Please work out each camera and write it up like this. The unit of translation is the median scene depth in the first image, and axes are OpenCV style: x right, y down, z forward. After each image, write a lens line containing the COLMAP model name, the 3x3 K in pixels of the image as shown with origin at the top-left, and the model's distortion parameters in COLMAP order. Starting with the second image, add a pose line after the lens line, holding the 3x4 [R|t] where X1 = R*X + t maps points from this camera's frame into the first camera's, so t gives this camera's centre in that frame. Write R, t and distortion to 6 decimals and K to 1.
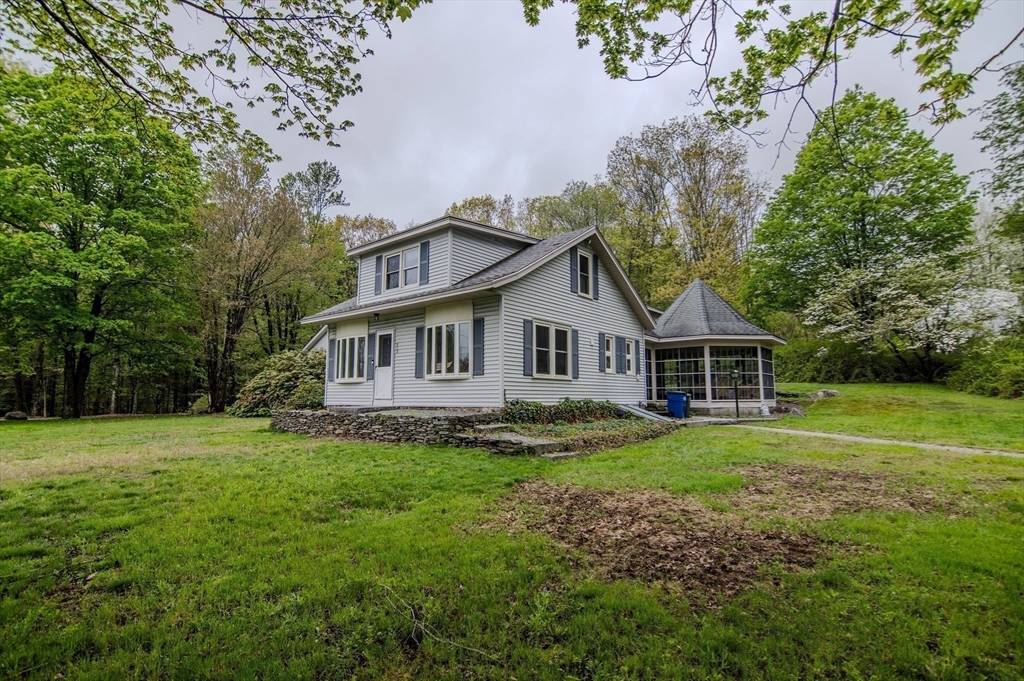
lens RADIAL K [[502.7, 0, 511.5], [0, 502.7, 344.2], [0, 0, 1]] dist [-0.024791, 0.003248]
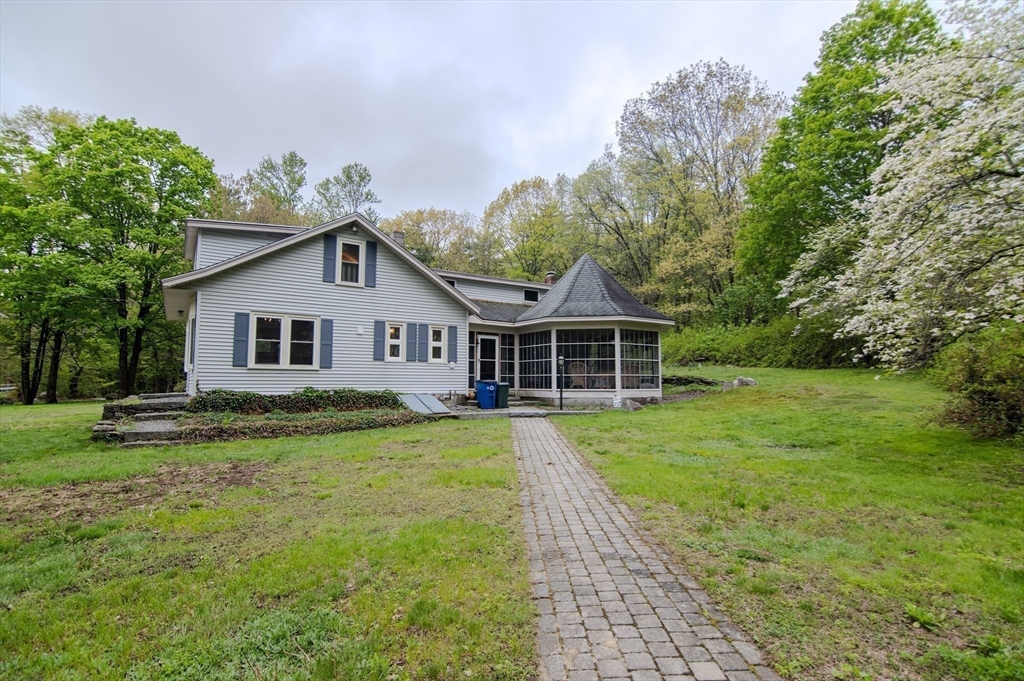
lens RADIAL K [[502.7, 0, 511.5], [0, 502.7, 344.2], [0, 0, 1]] dist [-0.024791, 0.003248]
pose [[0.960351, -0.019007, -0.278147, 0.683838], [0.028176, 0.999182, 0.029005, 0.001694], [0.277368, -0.035692, 0.960101, 0.127943]]
